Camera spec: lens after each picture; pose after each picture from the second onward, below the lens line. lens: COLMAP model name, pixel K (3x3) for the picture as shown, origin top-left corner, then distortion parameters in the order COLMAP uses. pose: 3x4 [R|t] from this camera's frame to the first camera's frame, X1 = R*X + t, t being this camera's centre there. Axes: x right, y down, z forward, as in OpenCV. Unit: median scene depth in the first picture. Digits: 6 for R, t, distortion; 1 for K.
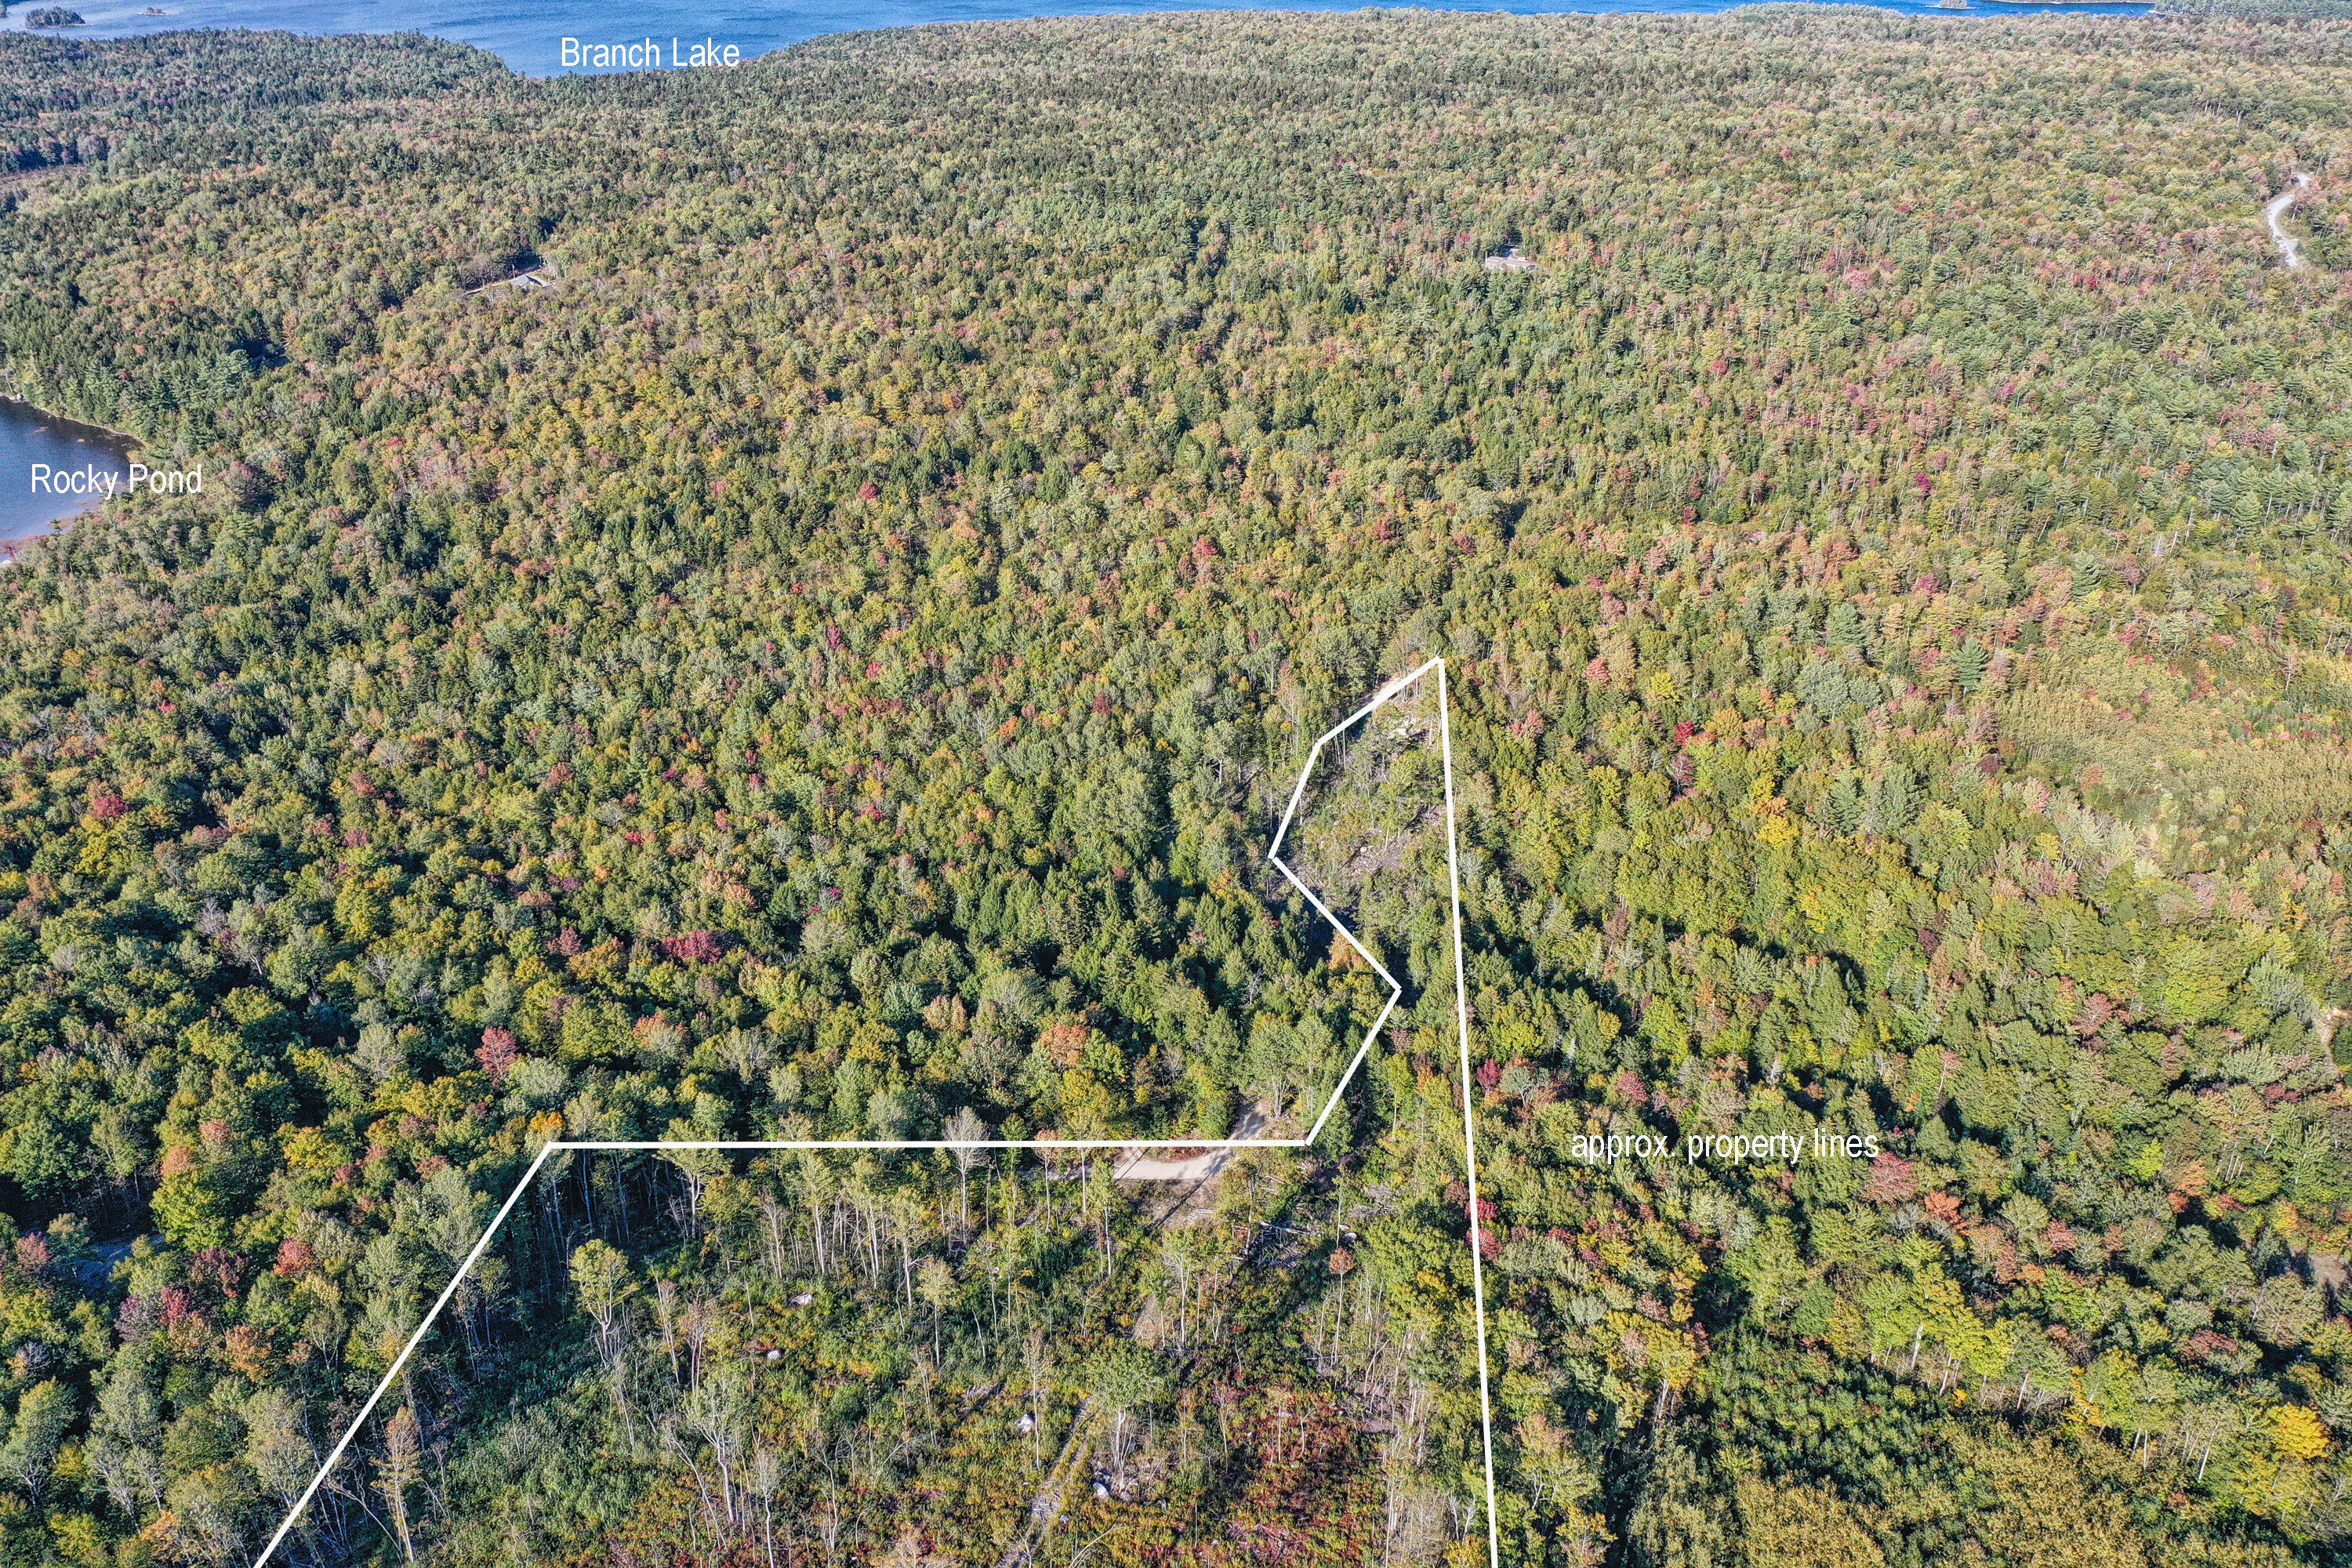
lens RADIAL K [[1864.8, 0, 1176.0], [0, 1864.8, 784.0], [0, 0, 1]] dist [-0.001015, 0.003020]
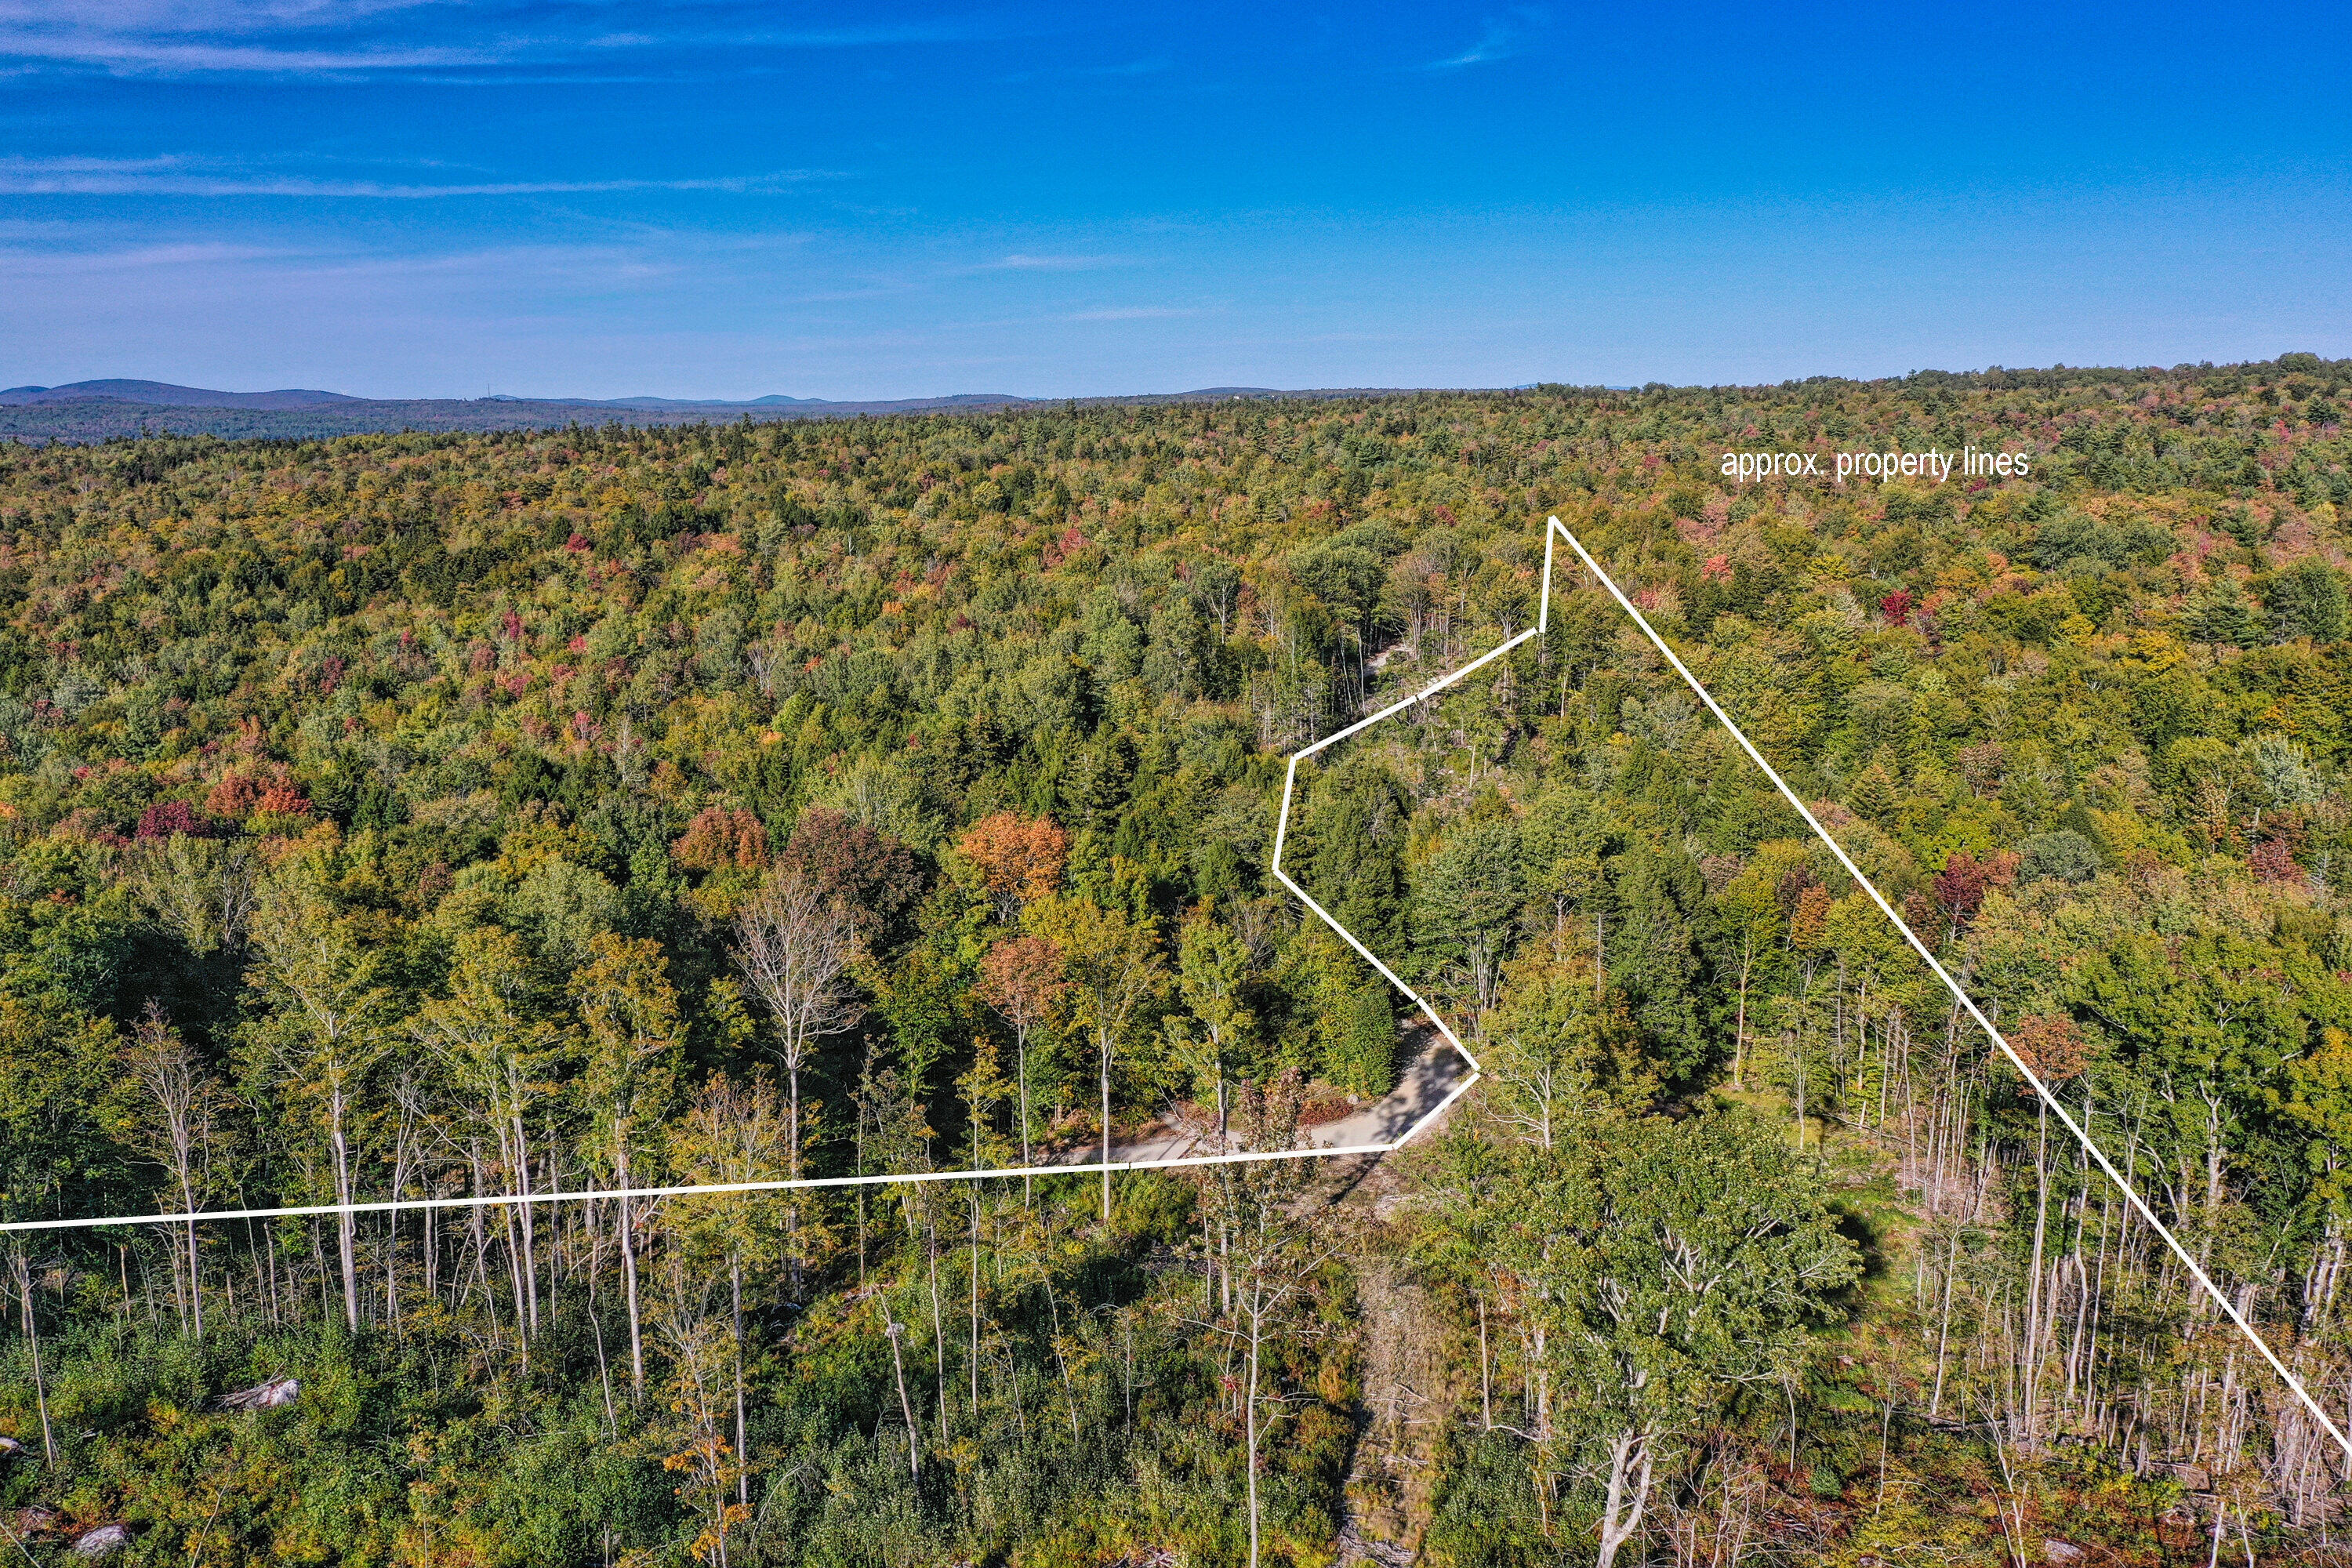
lens RADIAL K [[1864.9, 0, 1176.0], [0, 1864.9, 784.0], [0, 0, 1]] dist [-0.006065, 0.011573]
pose [[0.988745, -0.028039, 0.146958, -0.046452], [0.065878, 0.963522, -0.259396, 0.127490], [-0.134324, 0.266158, 0.954525, 0.318752]]
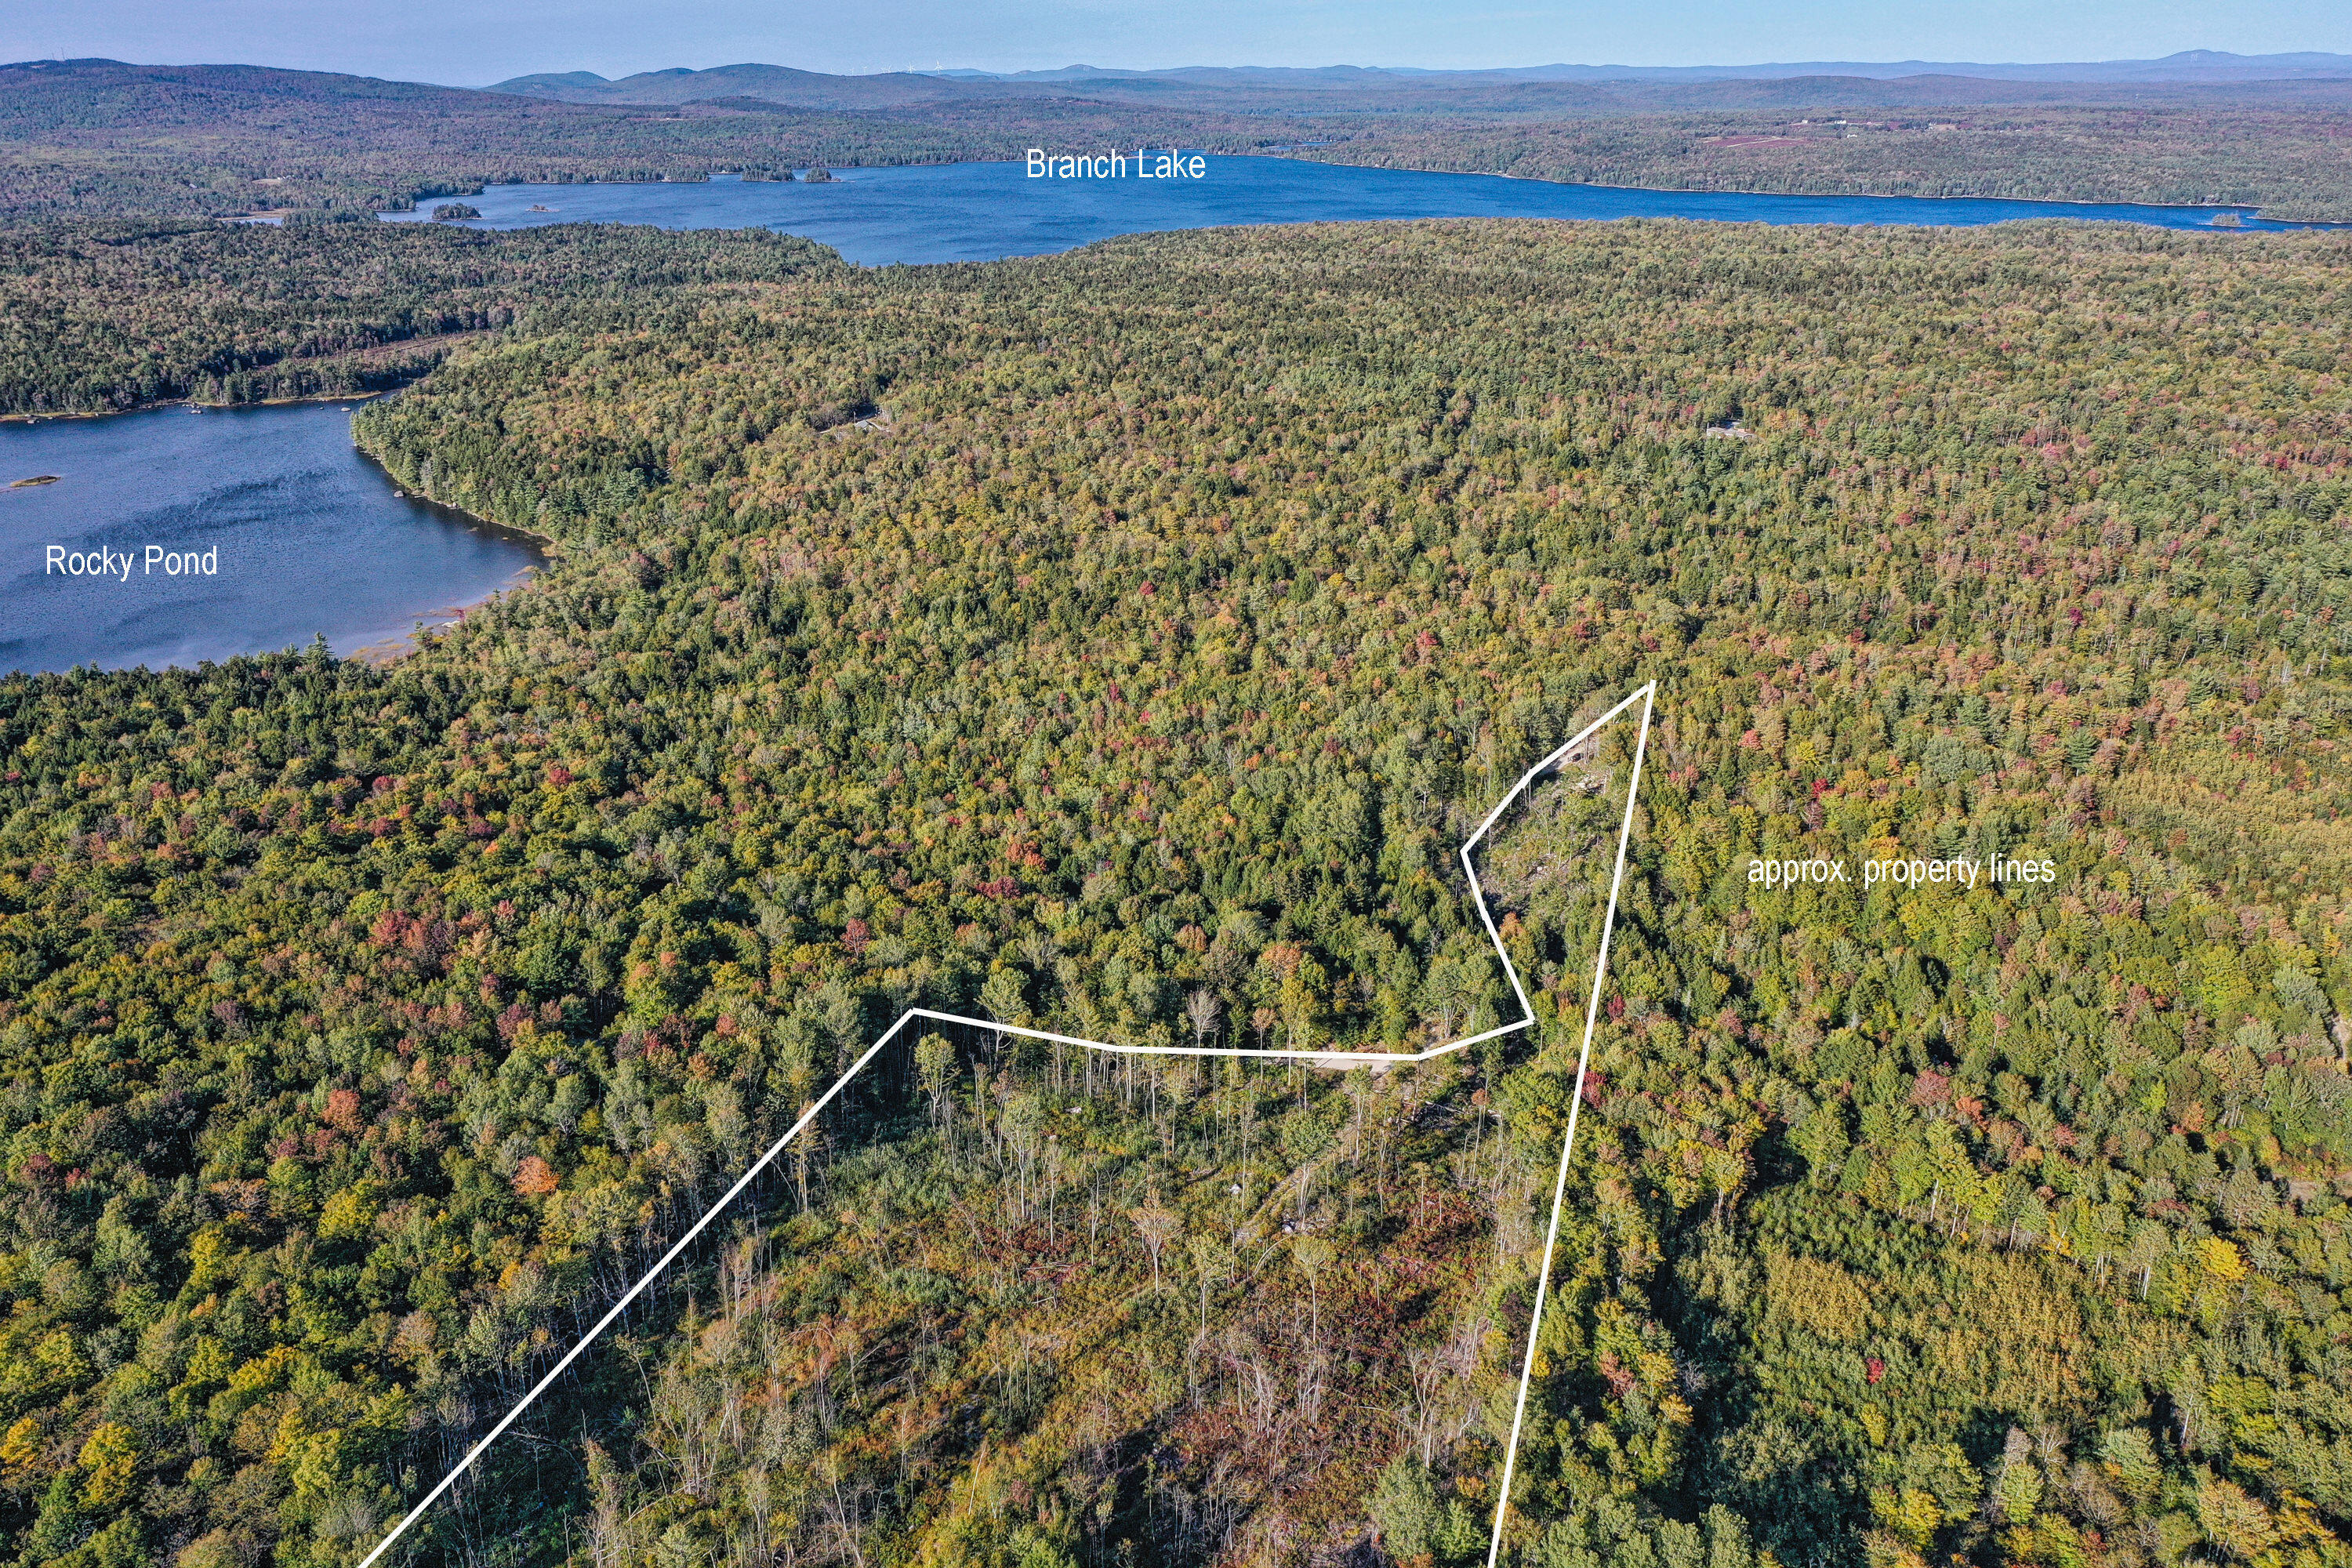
lens RADIAL K [[1864.9, 0, 1176.0], [0, 1864.9, 784.0], [0, 0, 1]] dist [-0.006065, 0.011573]
pose [[0.989788, 0.052780, -0.132418, 0.017460], [-0.065752, 0.993247, -0.095586, 0.079040], [0.126479, 0.103316, 0.986574, -0.159193]]
